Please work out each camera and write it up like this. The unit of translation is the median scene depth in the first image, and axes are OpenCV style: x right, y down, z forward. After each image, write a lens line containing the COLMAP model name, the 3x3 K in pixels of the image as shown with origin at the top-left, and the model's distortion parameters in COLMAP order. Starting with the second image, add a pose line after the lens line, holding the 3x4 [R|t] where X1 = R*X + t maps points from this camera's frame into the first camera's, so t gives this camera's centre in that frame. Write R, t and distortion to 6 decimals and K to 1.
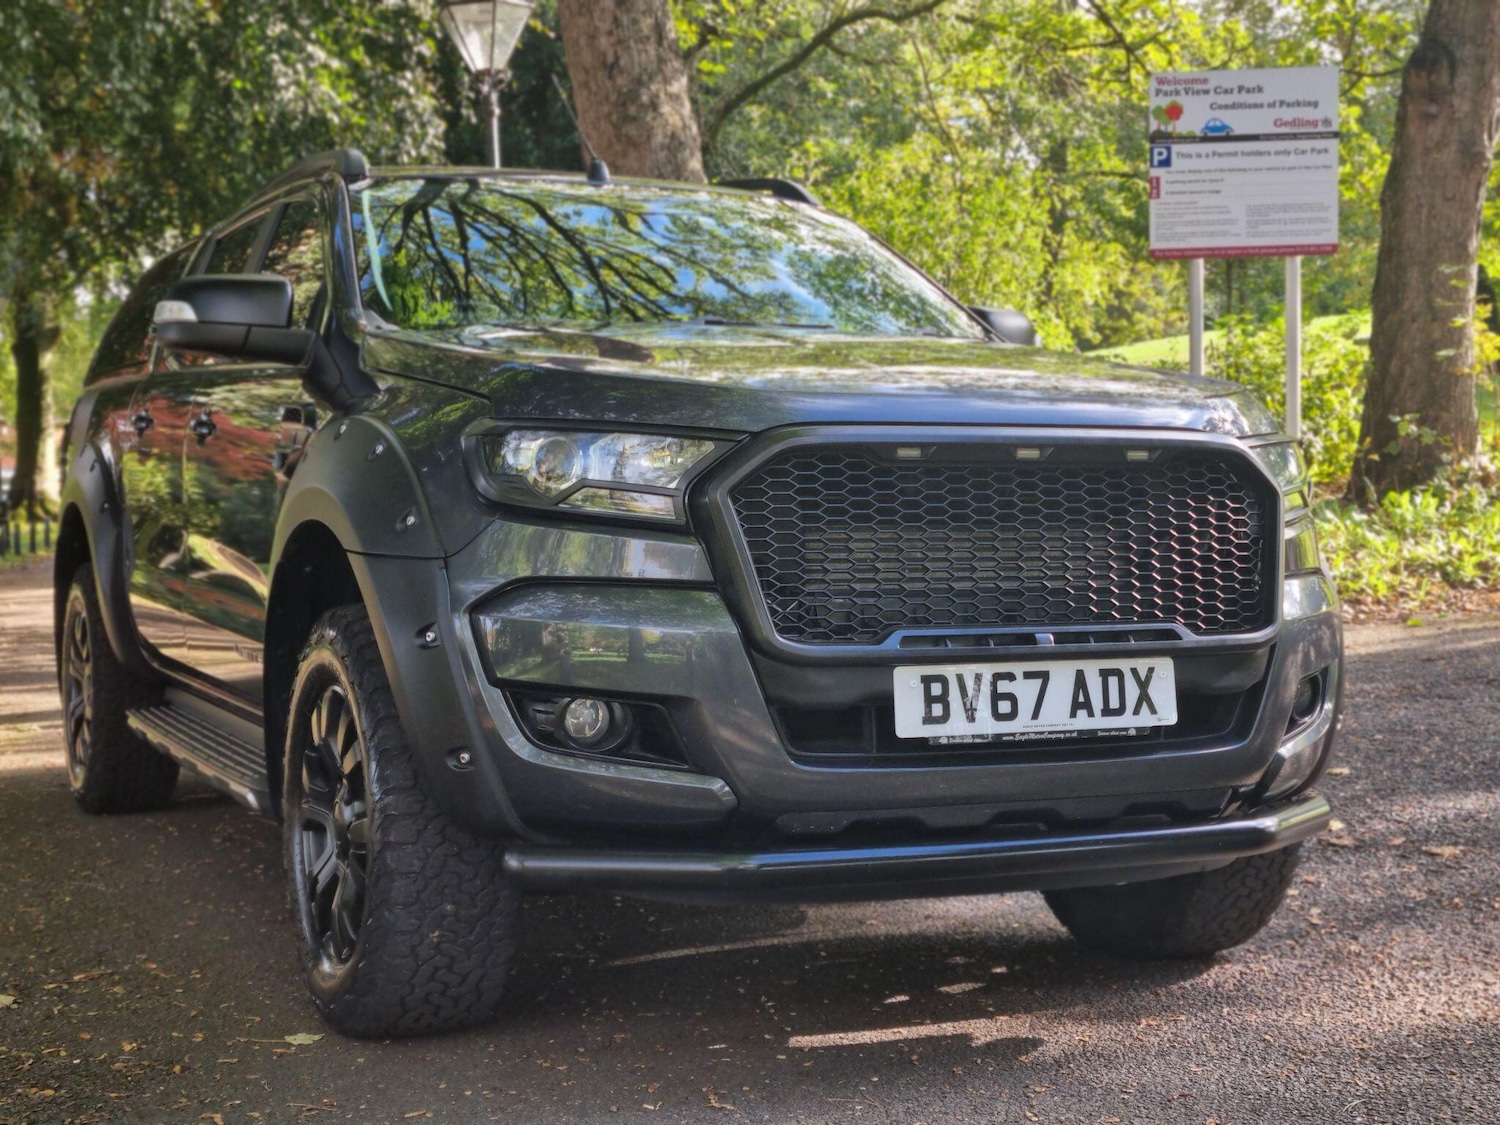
lens RADIAL K [[2290.7, 0, 775.7], [0, 2290.7, 580.7], [0, 0, 1]] dist [0.097218, -0.173065]
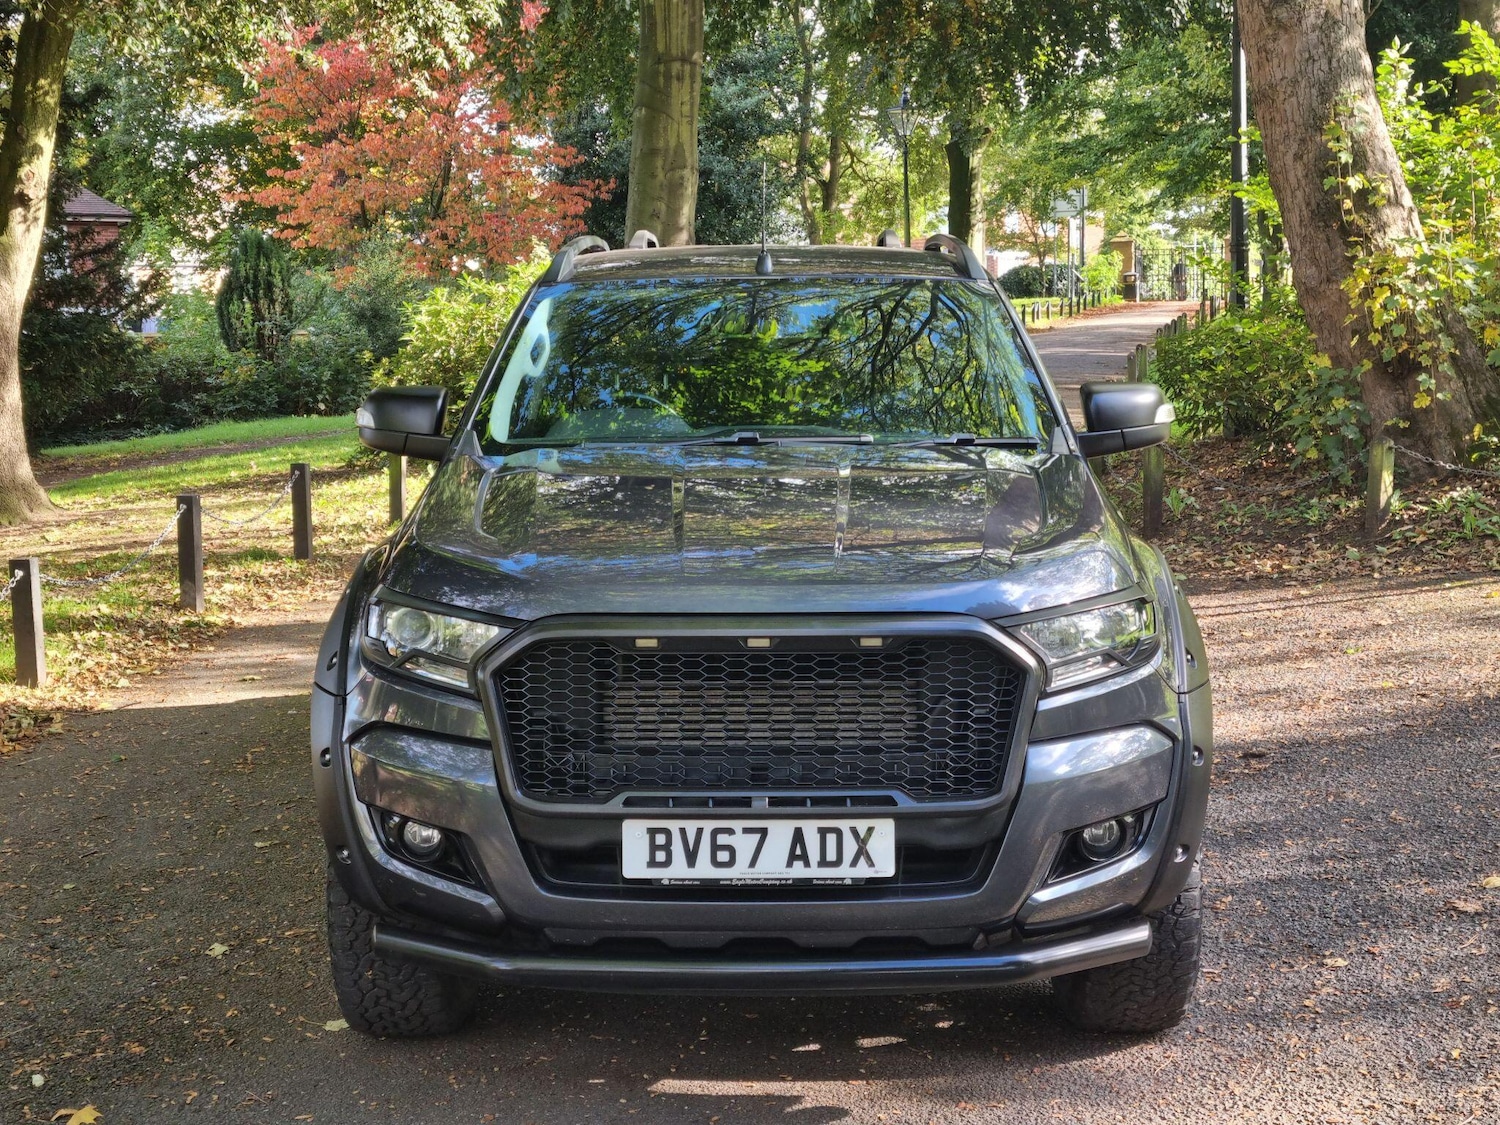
lens RADIAL K [[2298.3, 0, 746.7], [0, 2298.3, 579.5], [0, 0, 1]] dist [0.062527, -0.003590]
pose [[0.905244, 0.051160, -0.421801, 0.590296], [-0.007321, 0.994455, 0.104905, -0.207642], [0.424829, -0.091877, 0.900599, -0.059540]]
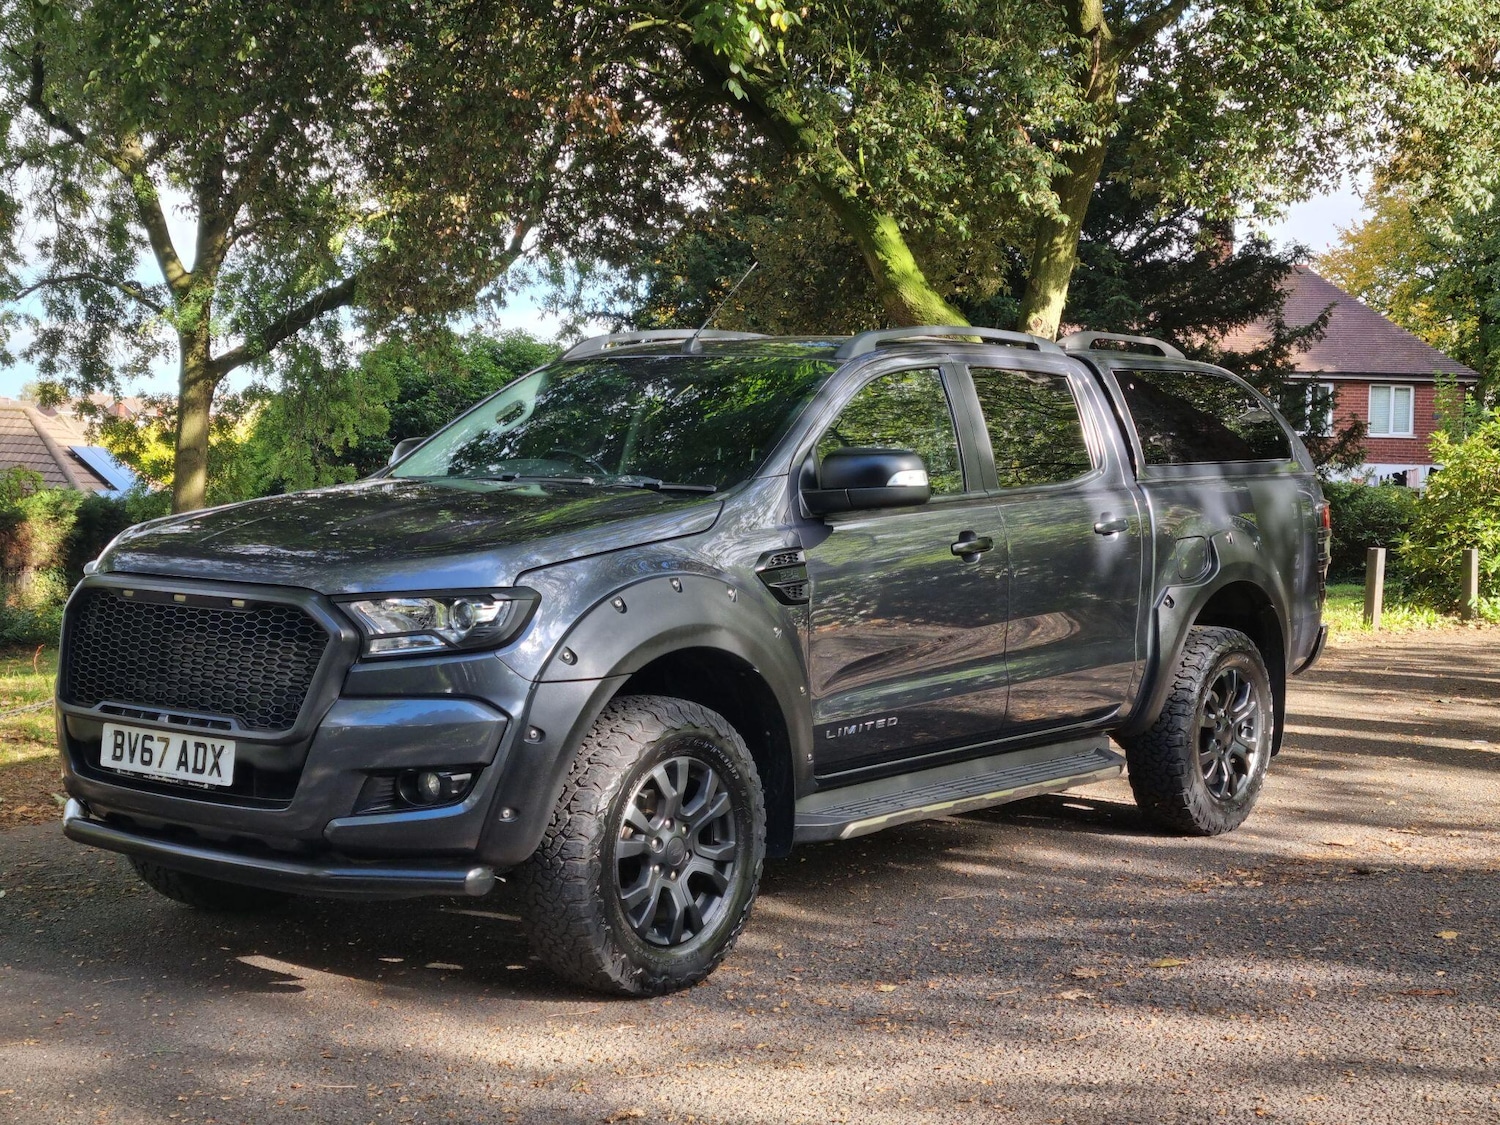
lens RADIAL K [[2274.4, 0, 787.8], [0, 2274.4, 560.7], [0, 0, 1]] dist [0.102204, -0.217464]
pose [[0.476348, 0.059289, -0.877255, 1.642198], [-0.046929, 0.998016, 0.041969, -0.162627], [0.878003, 0.021177, 0.478186, 0.608818]]
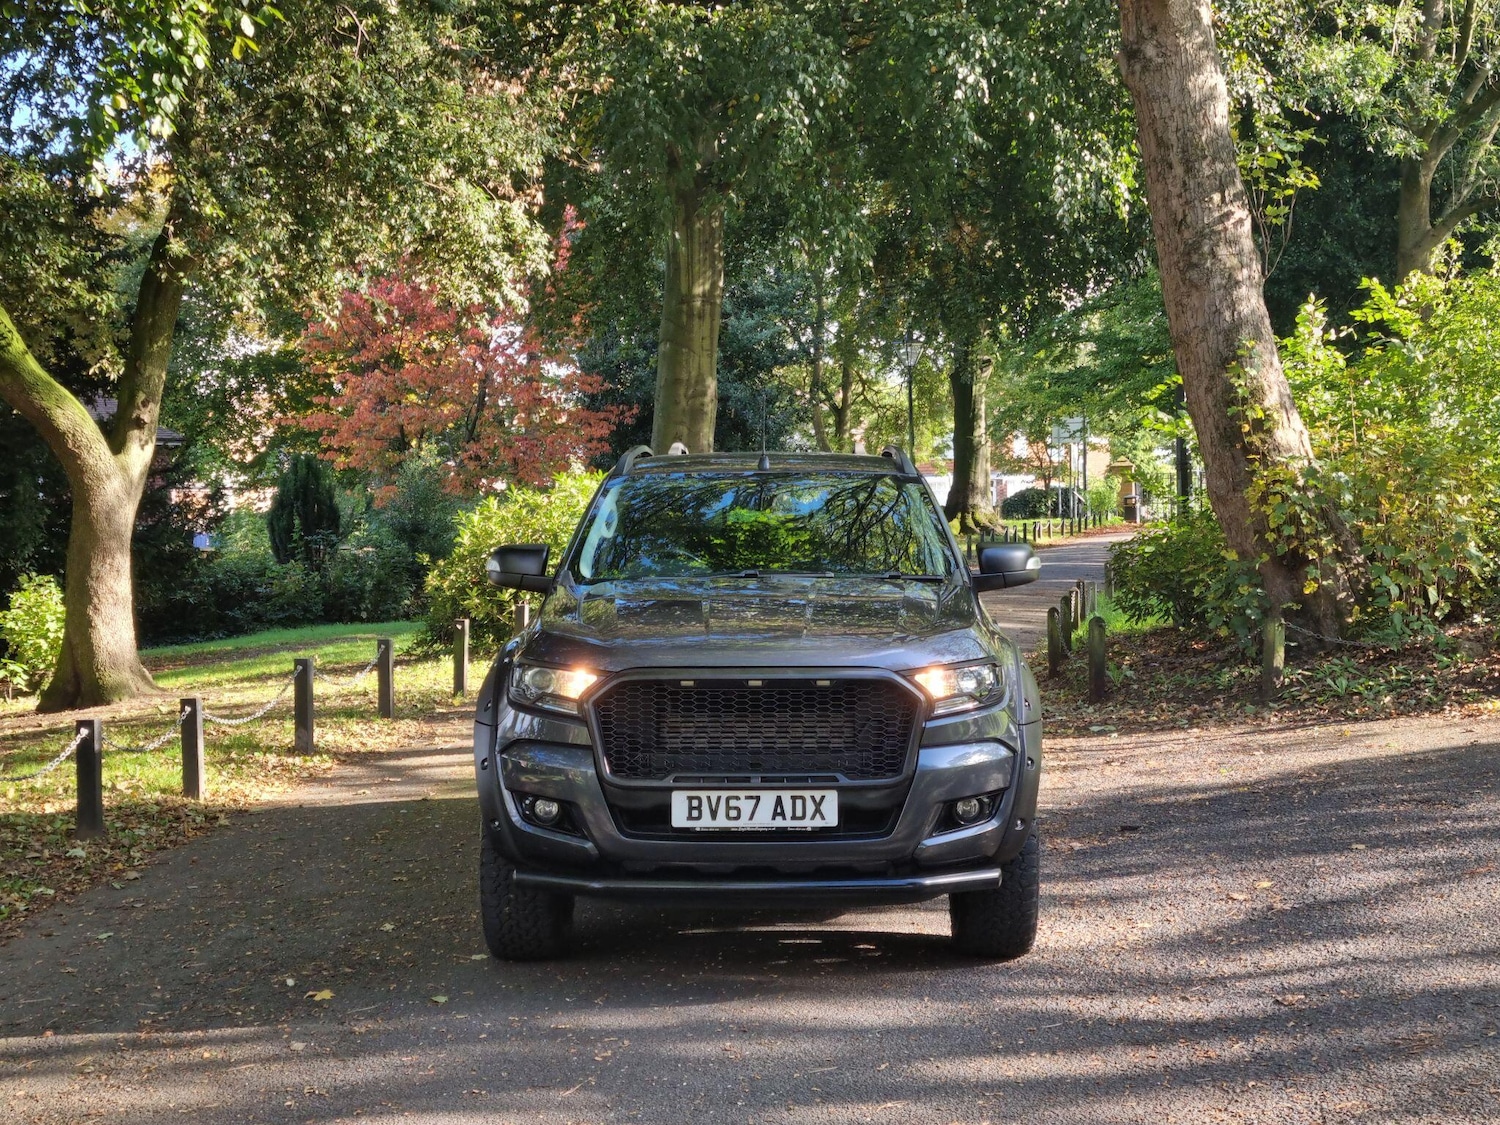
lens RADIAL K [[2319.5, 0, 764.8], [0, 2319.5, 560.7], [0, 0, 1]] dist [0.030312, -0.003447]
pose [[0.905444, 0.008483, -0.424381, 0.935617], [-0.009461, 0.999955, -0.000199, -0.156197], [0.424360, 0.004196, 0.905484, -0.764233]]
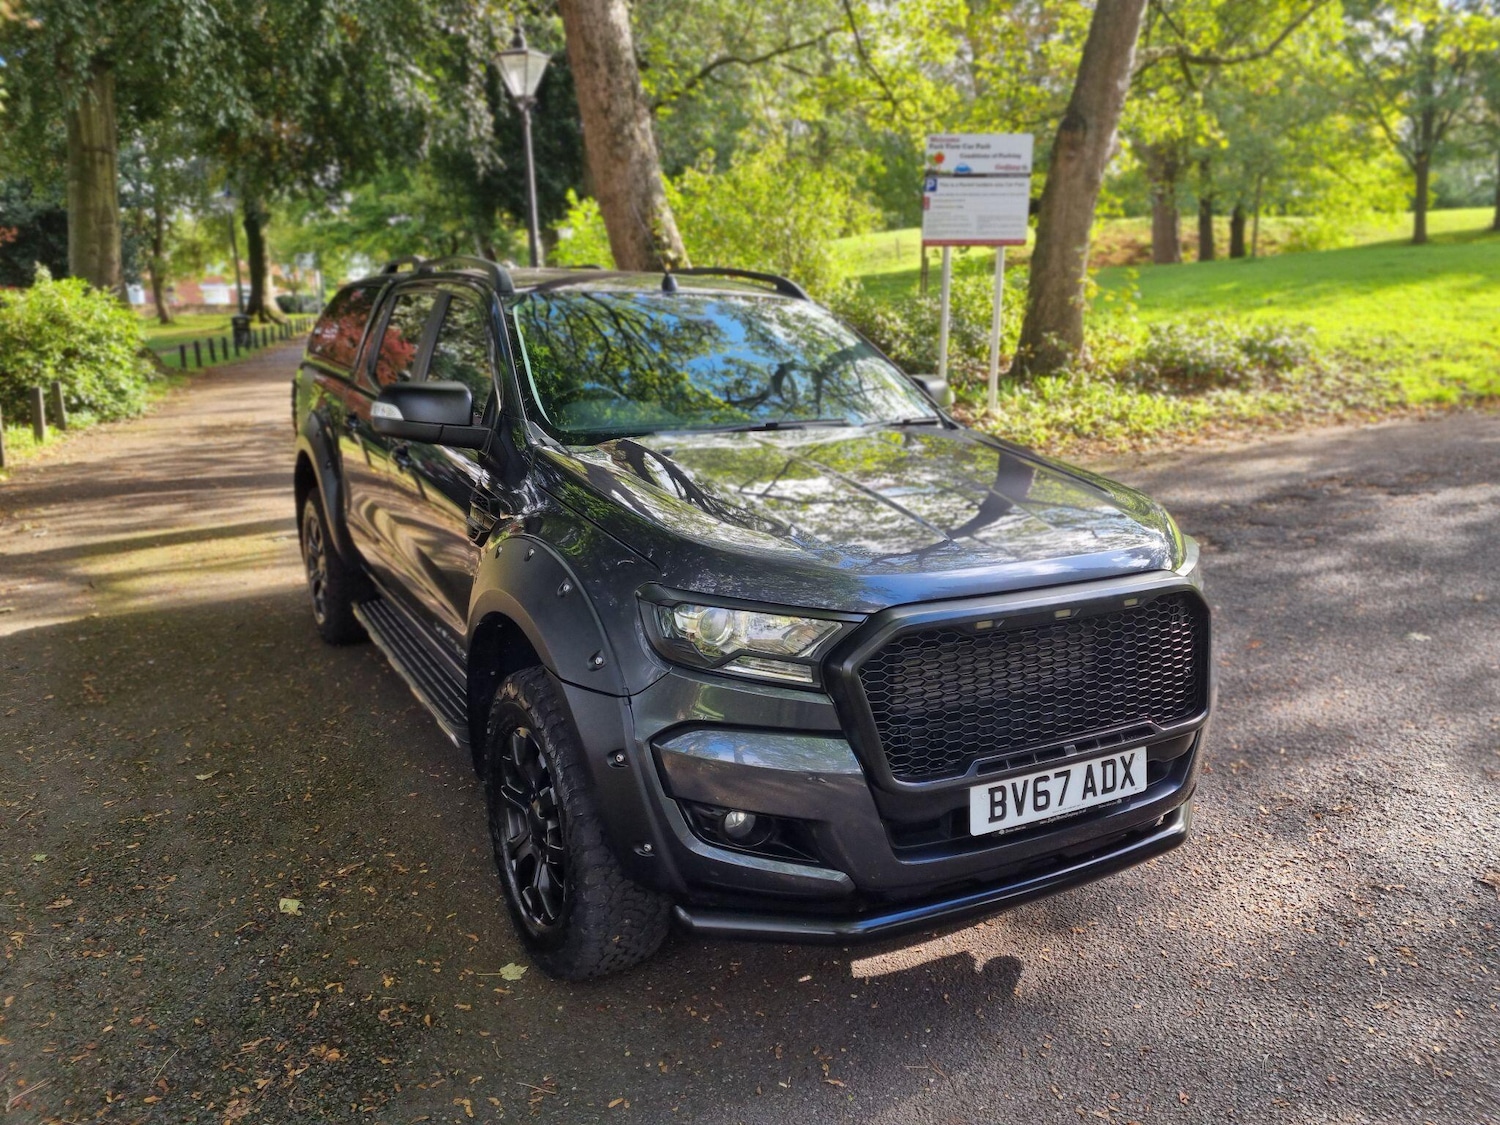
lens RADIAL K [[1136.9, 0, 778.0], [0, 1136.9, 564.7], [0, 0, 1]] dist [0.077721, -0.066090]
pose [[0.994754, -0.003763, 0.102231, -0.123077], [-0.015445, 0.982345, 0.186440, -0.202827], [-0.101127, -0.187041, 0.977133, 0.360327]]
